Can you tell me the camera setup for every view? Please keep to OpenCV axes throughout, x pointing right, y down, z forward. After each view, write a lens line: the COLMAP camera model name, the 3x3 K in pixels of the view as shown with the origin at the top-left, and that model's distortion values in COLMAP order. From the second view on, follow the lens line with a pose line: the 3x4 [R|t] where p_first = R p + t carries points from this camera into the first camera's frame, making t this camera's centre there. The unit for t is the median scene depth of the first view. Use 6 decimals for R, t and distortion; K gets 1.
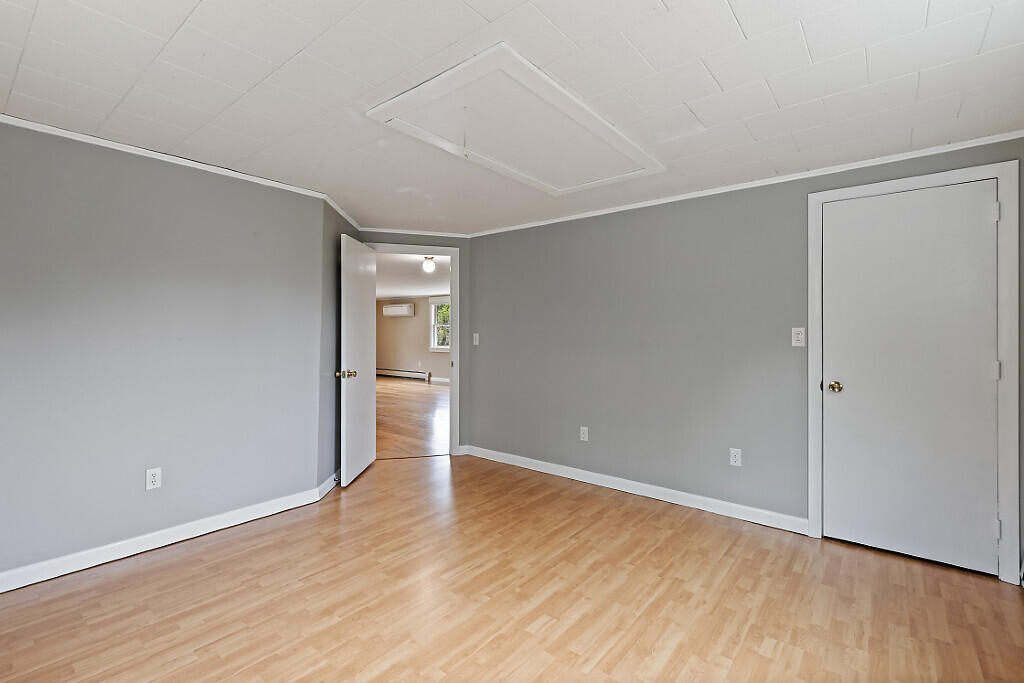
lens RADIAL K [[462.2, 0, 505.1], [0, 462.2, 334.8], [0, 0, 1]] dist [-0.000078, -0.000591]
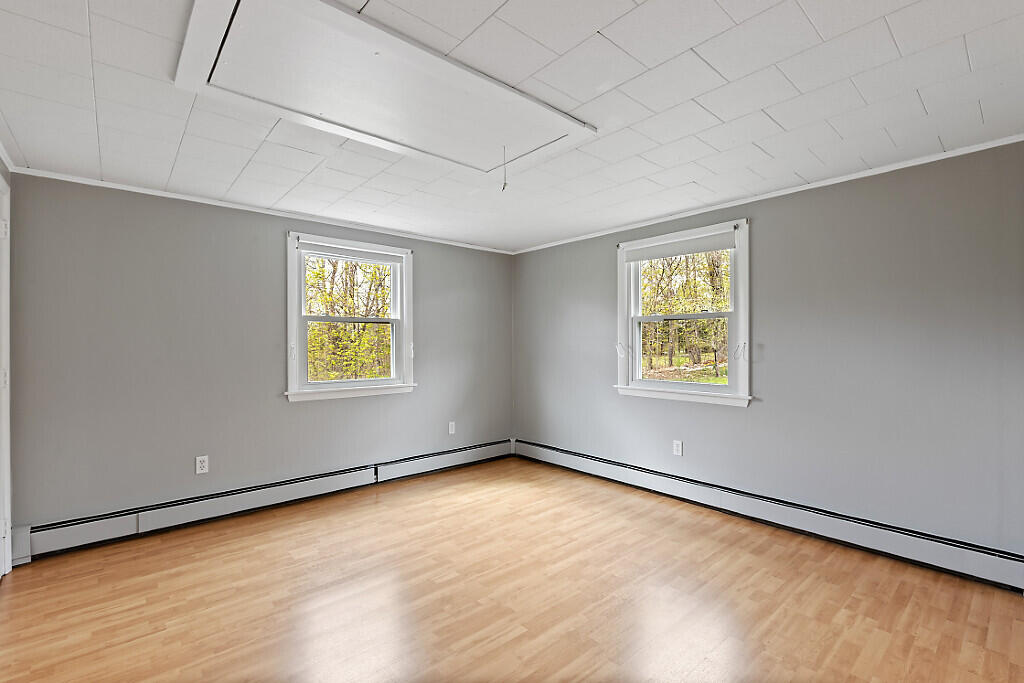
lens RADIAL K [[462.2, 0, 505.1], [0, 462.2, 334.8], [0, 0, 1]] dist [-0.000078, -0.000591]
pose [[-0.986756, 0.002556, 0.162189, -0.270508], [-0.001188, 0.999735, -0.022984, 0.000277], [-0.162204, -0.022872, -0.986492, 2.094879]]
